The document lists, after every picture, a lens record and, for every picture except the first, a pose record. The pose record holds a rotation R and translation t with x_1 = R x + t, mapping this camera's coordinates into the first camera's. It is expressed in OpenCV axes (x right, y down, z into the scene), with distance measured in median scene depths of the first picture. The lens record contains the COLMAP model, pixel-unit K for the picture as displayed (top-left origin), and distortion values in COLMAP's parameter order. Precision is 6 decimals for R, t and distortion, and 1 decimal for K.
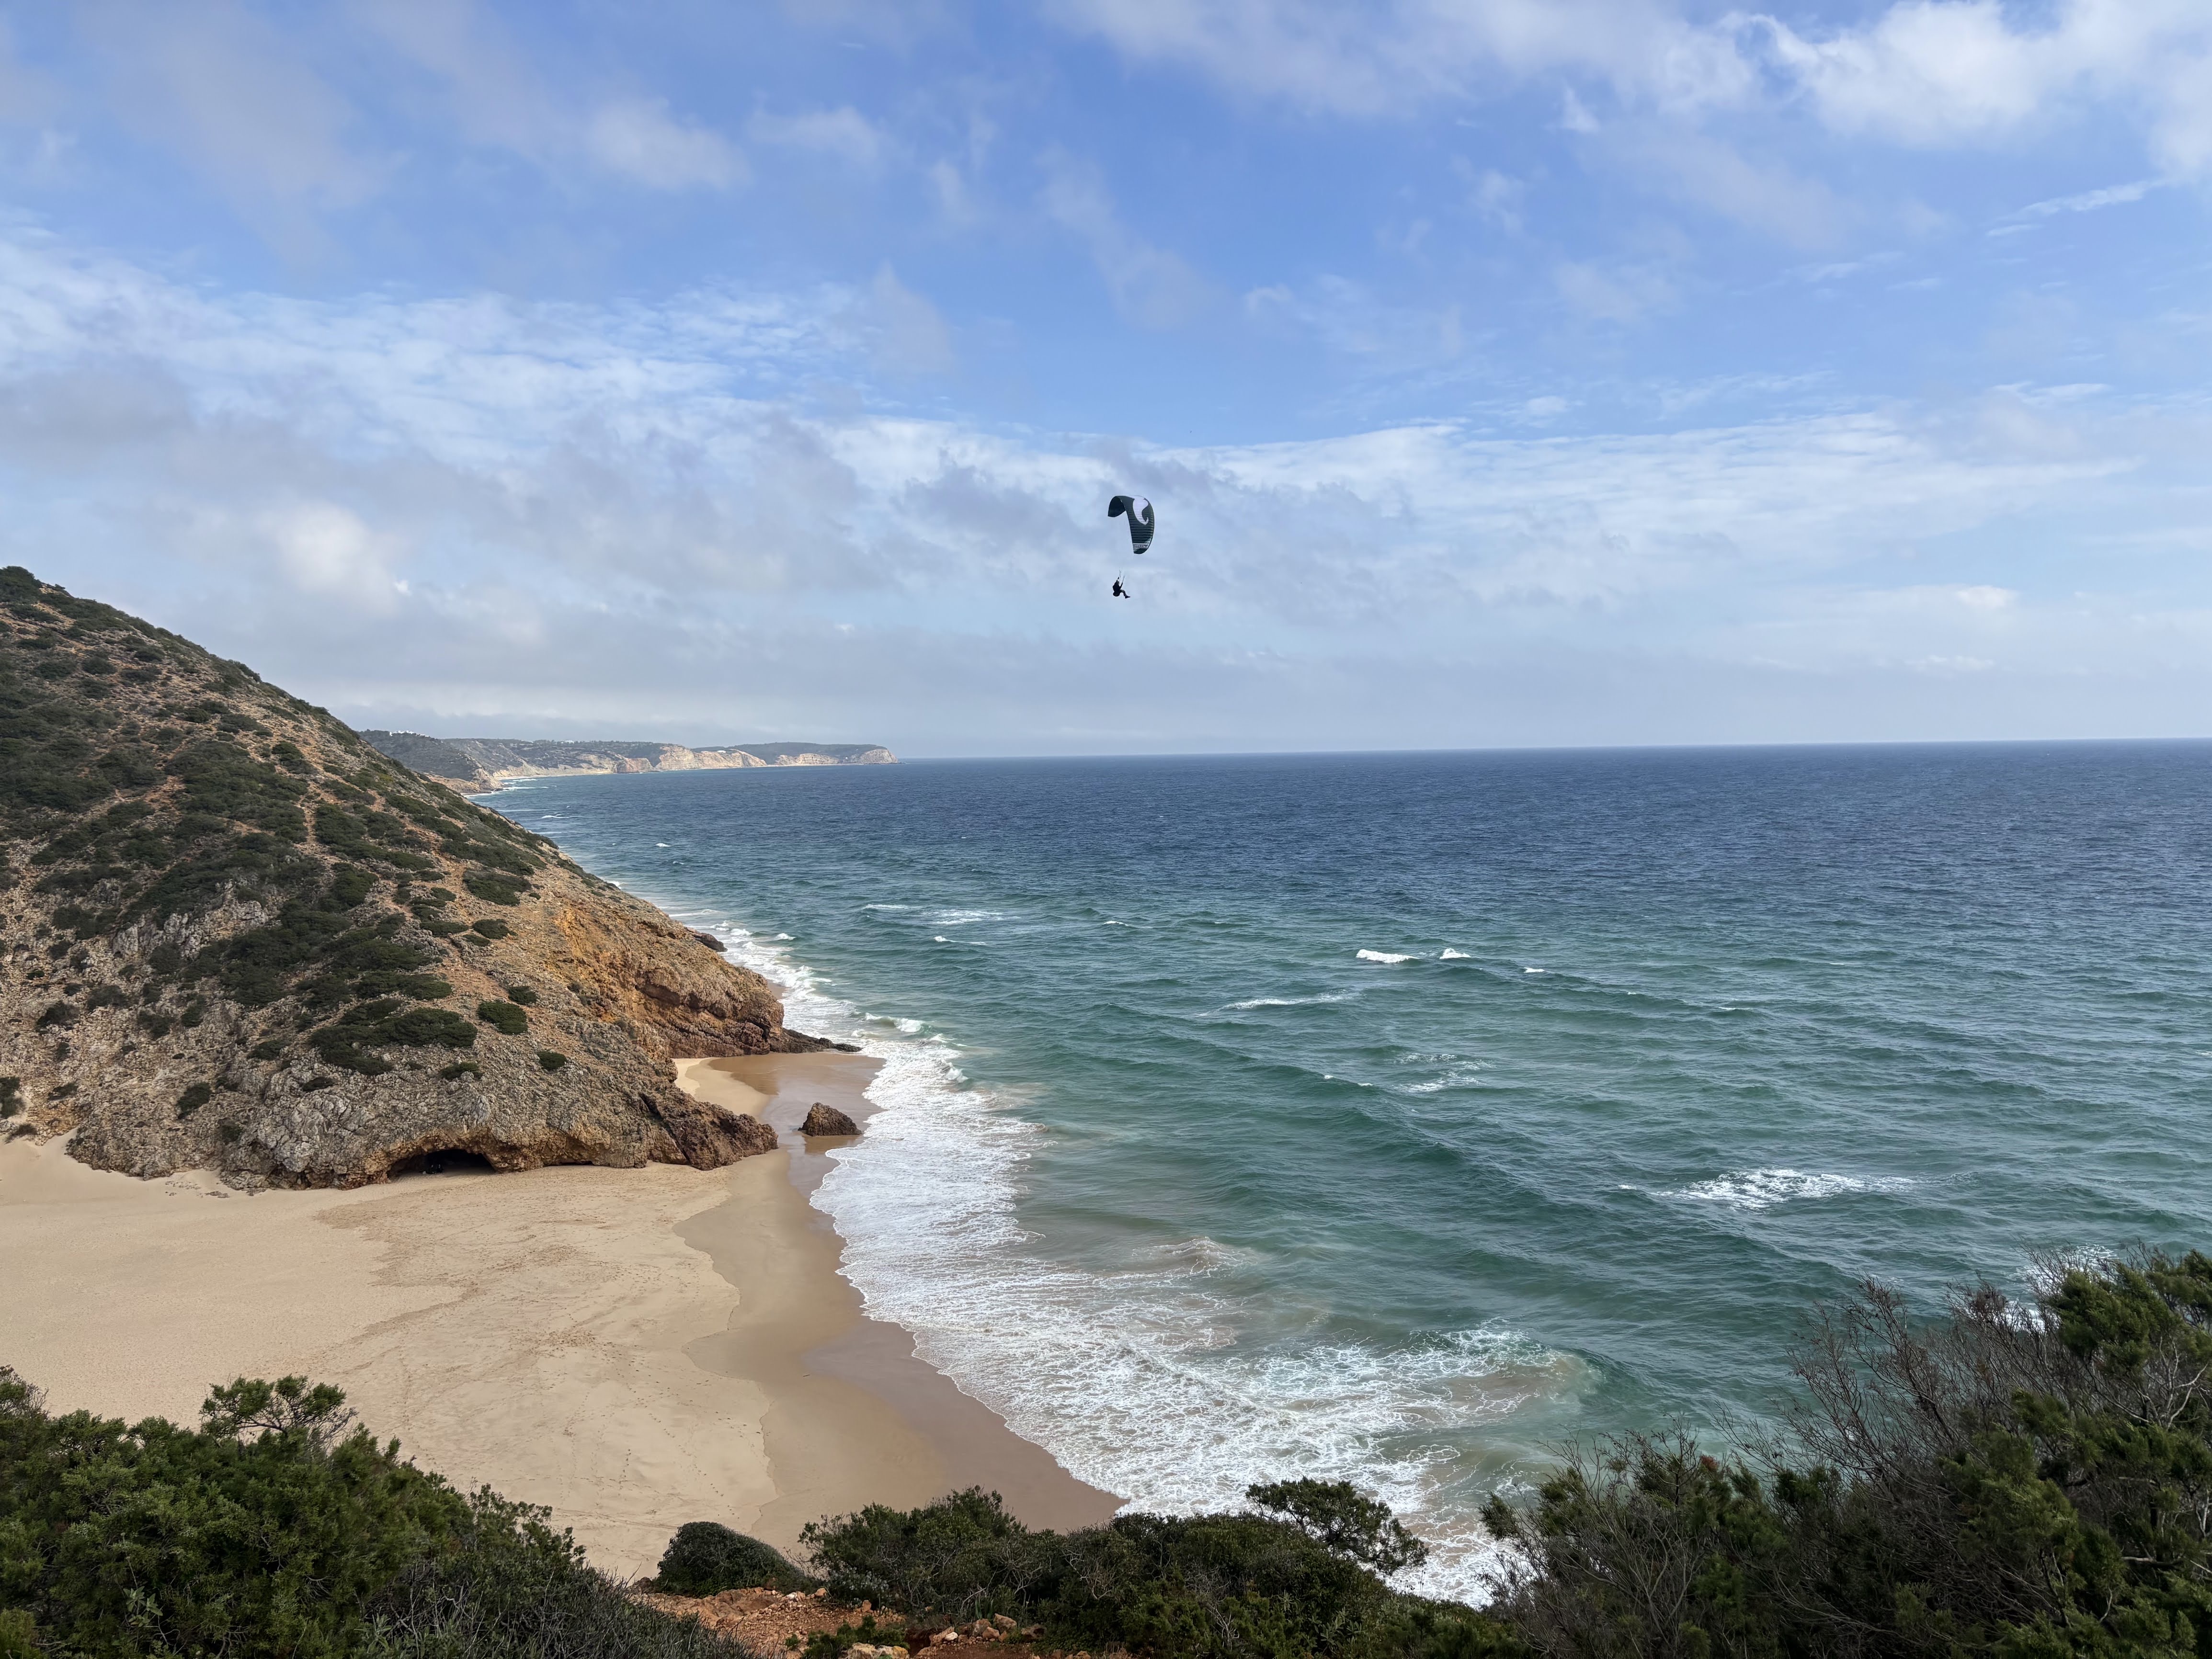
lens RADIAL K [[1701.6, 0, 1107.8], [0, 1701.6, 824.0], [0, 0, 1]] dist [0.077666, -0.046582]
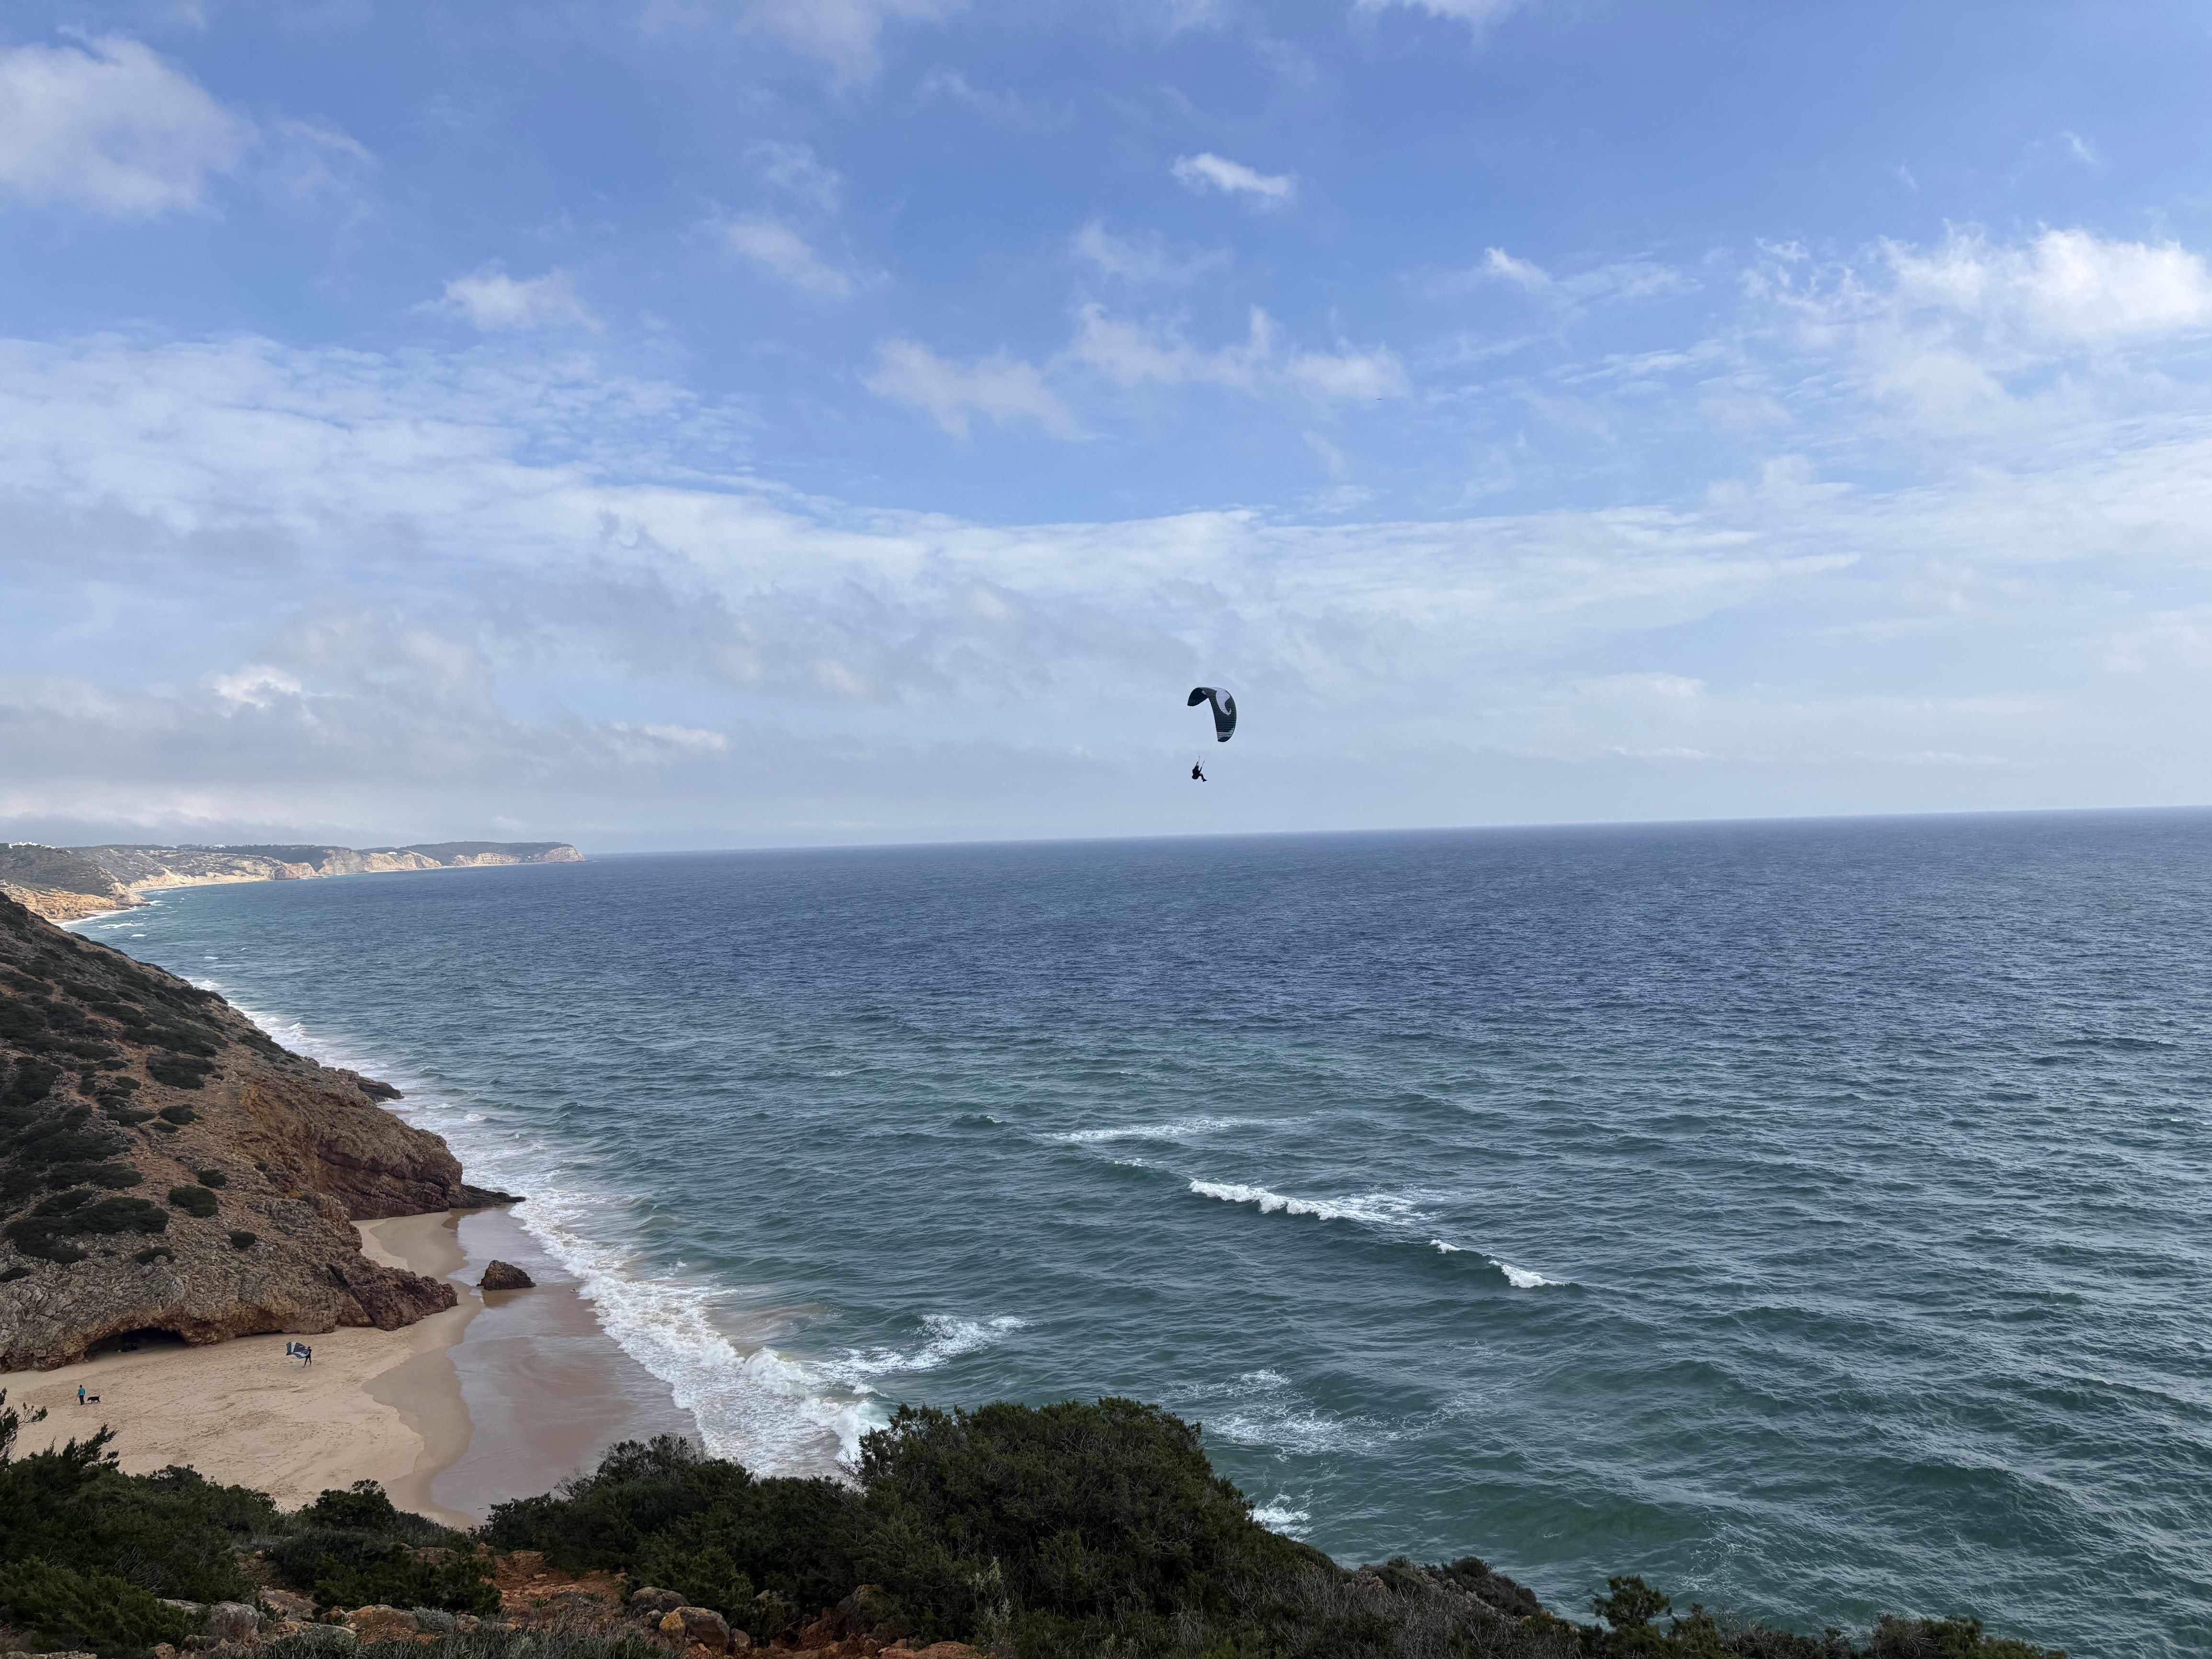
lens RADIAL K [[1701.6, 0, 1104.3], [0, 1701.6, 829.5], [0, 0, 1]] dist [0.077666, -0.046582]
pose [[0.985317, -0.014621, 0.170107, 0.034686], [0.022308, 0.998810, -0.043369, -0.058469], [-0.169271, 0.046527, 0.984471, -0.188458]]
